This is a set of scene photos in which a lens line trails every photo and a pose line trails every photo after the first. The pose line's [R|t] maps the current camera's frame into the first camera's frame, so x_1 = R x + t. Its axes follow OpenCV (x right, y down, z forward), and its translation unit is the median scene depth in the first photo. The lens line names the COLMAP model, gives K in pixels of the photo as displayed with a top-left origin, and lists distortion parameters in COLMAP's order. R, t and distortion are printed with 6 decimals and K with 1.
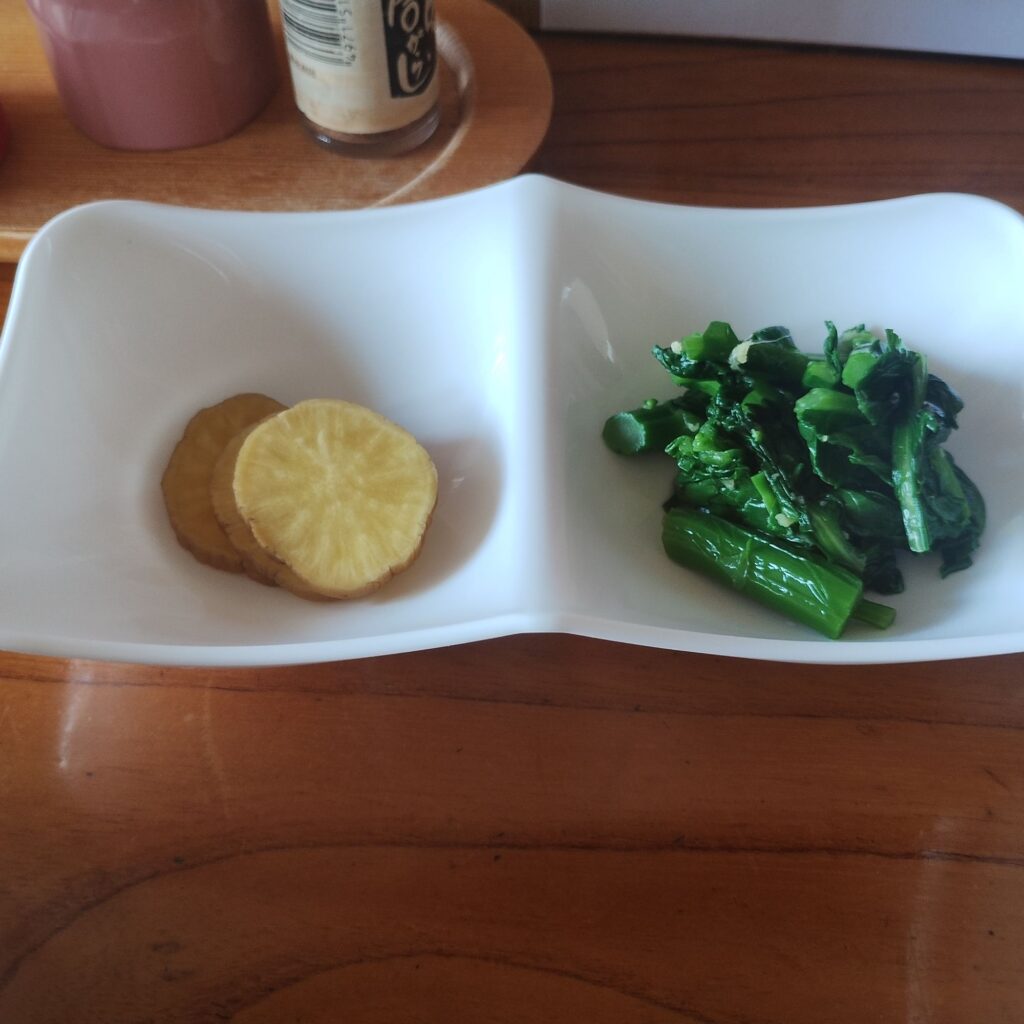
lens RADIAL K [[1168.7, 0, 512.0], [0, 1168.7, 512.0], [0, 0, 1]] dist [0.009292, 0.022669]
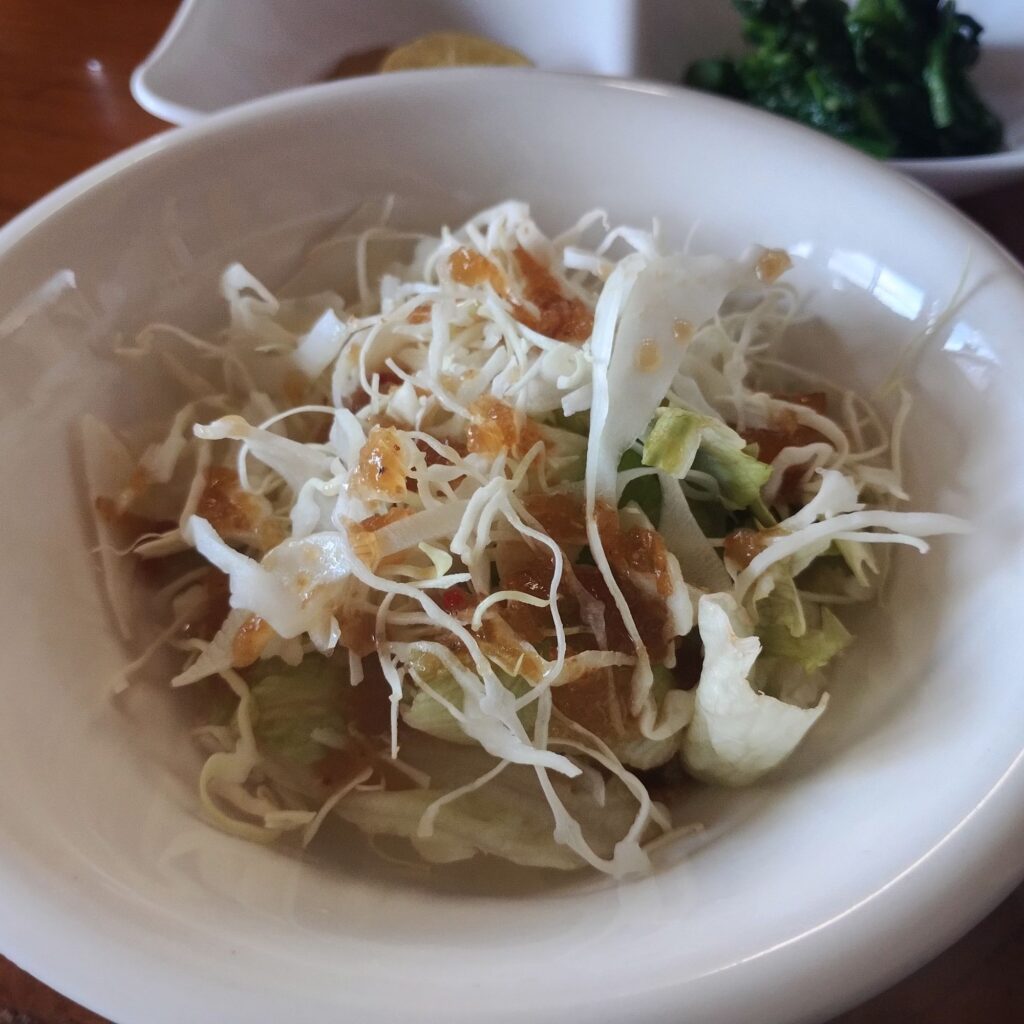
lens RADIAL K [[1168.7, 0, 512.0], [0, 1168.7, 512.0], [0, 0, 1]] dist [0.009292, 0.022669]
pose [[0.997214, 0.057308, -0.047750, -0.011918], [-0.060458, 0.995895, -0.067371, 0.464377], [0.043693, 0.070070, 0.996585, -0.167722]]
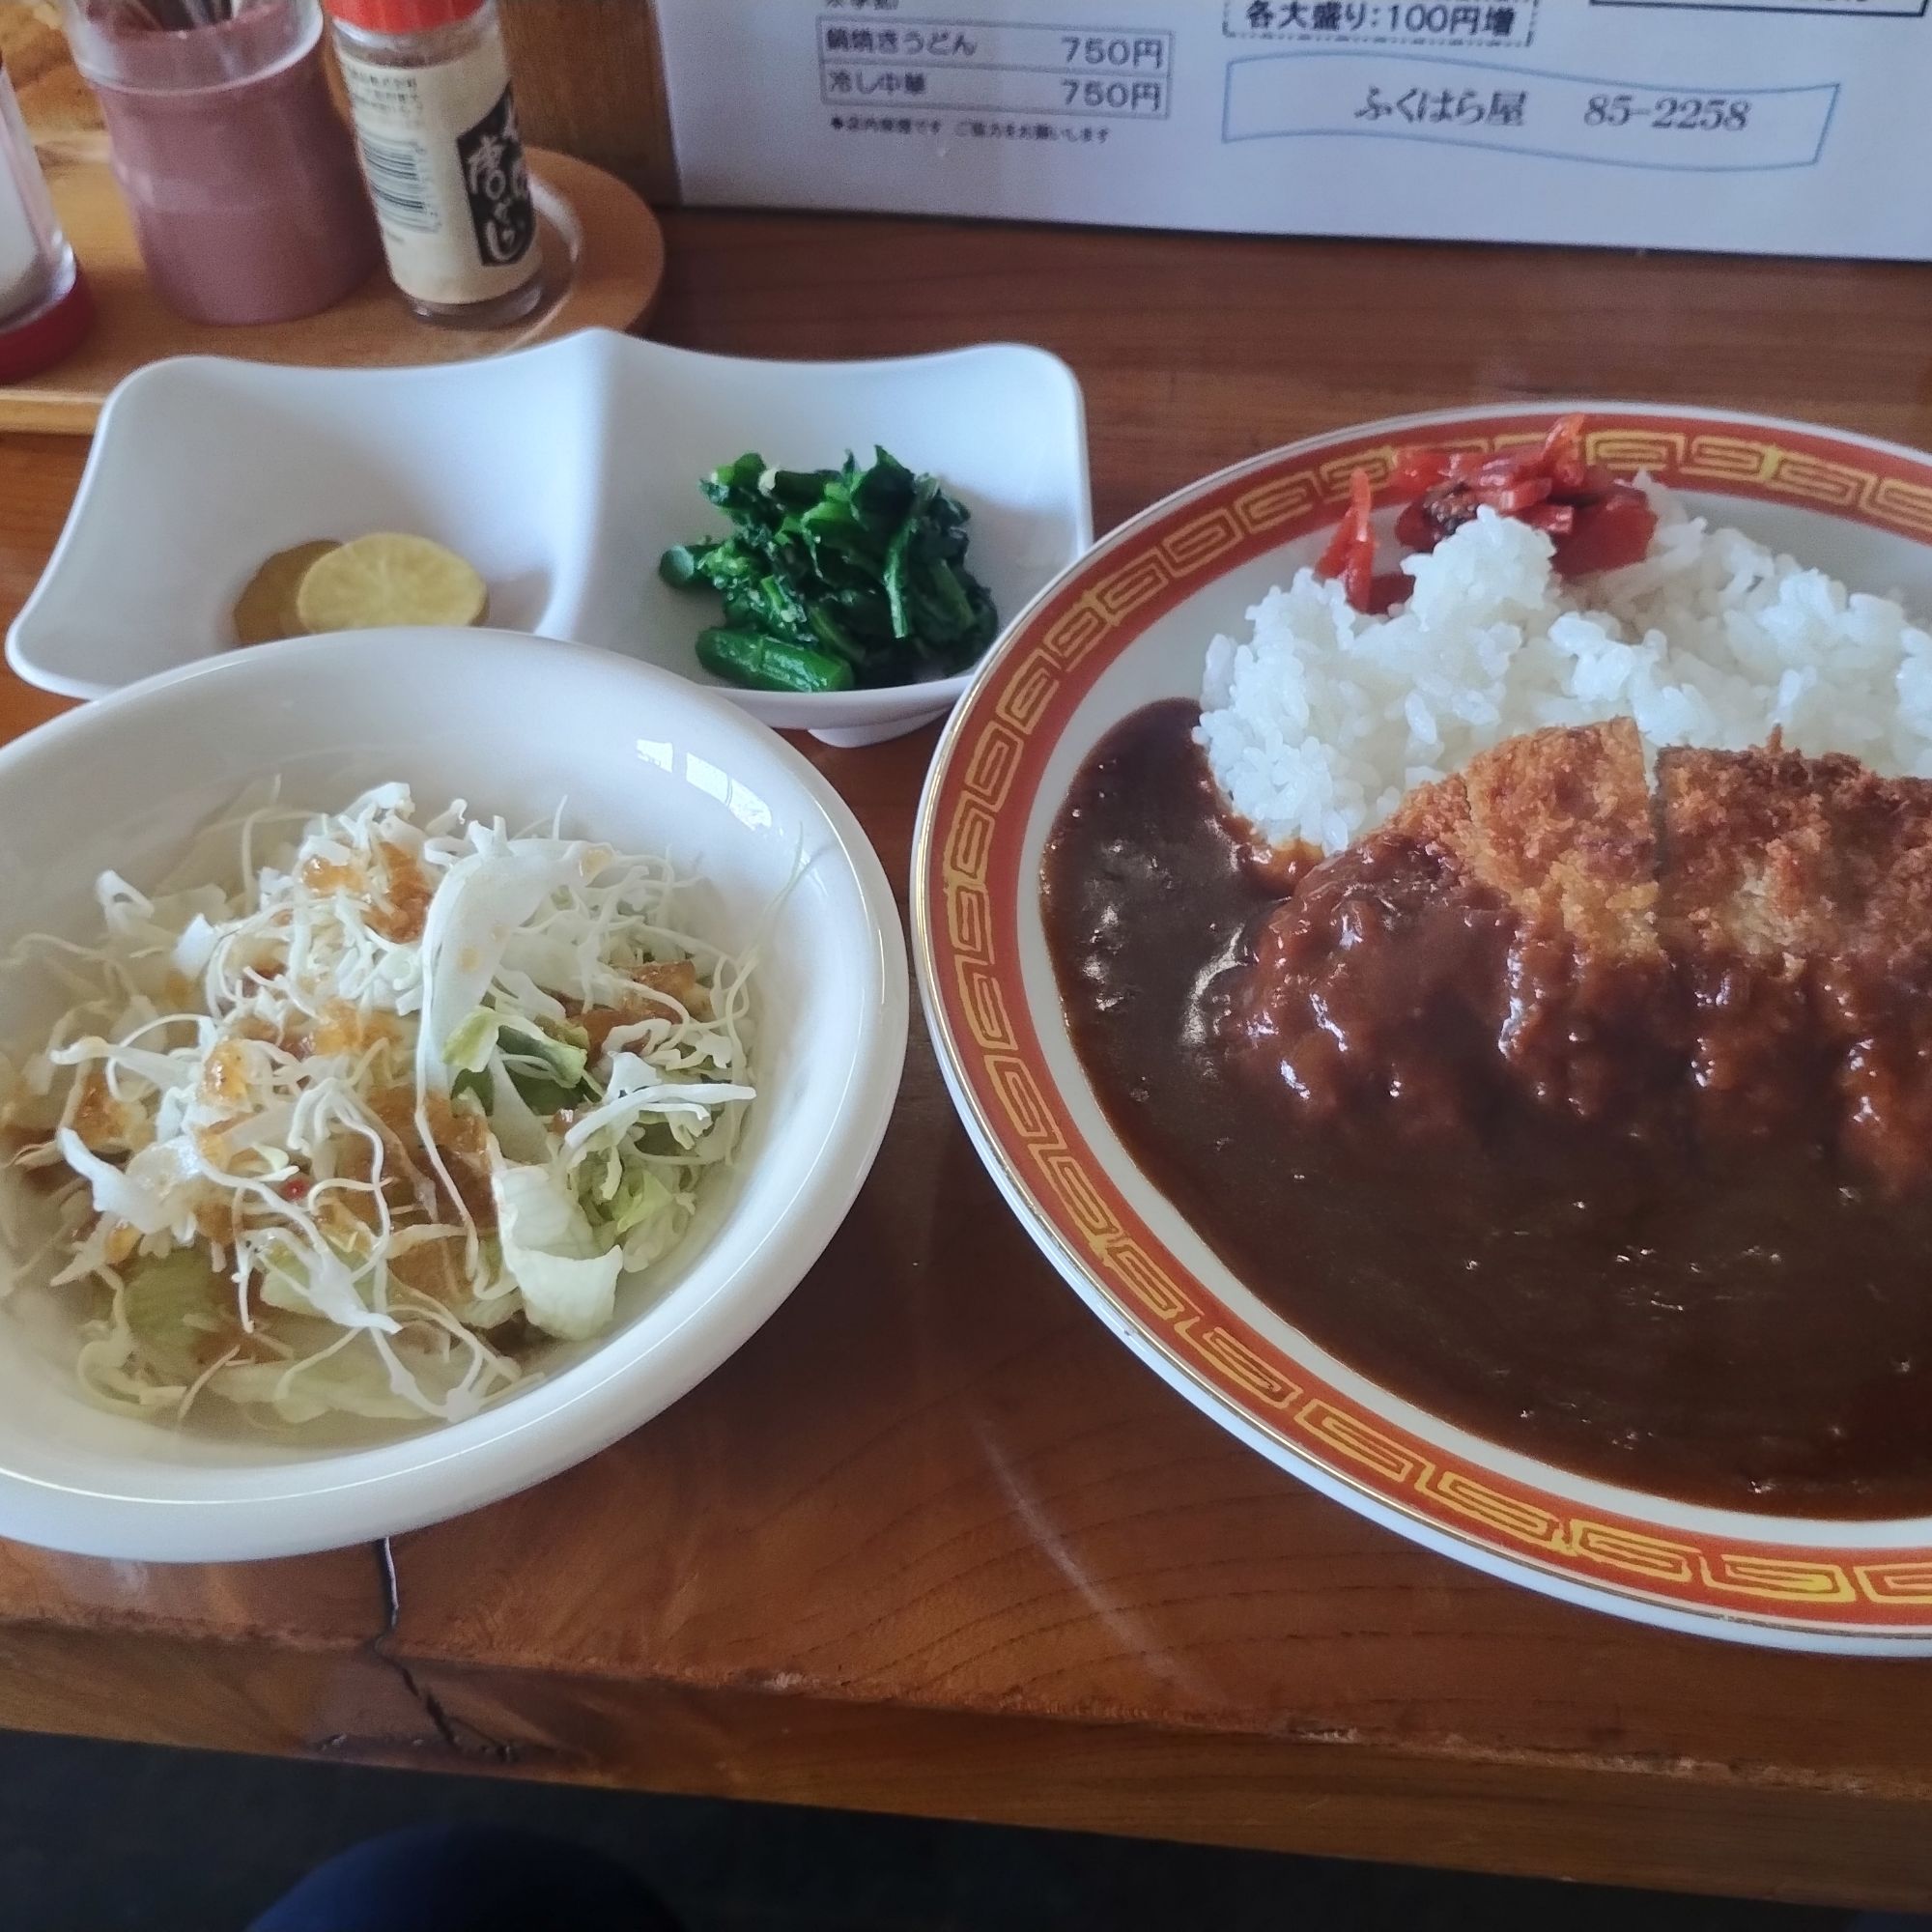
lens RADIAL K [[2161.4, 0, 1006.3], [0, 2161.4, 966.4], [0, 0, 1]] dist [0.026386, -0.022403]
pose [[0.999952, -0.009344, 0.002948, 0.380500], [0.009537, 0.997205, -0.074105, 0.435942], [-0.002248, 0.074130, 0.997246, -0.907784]]
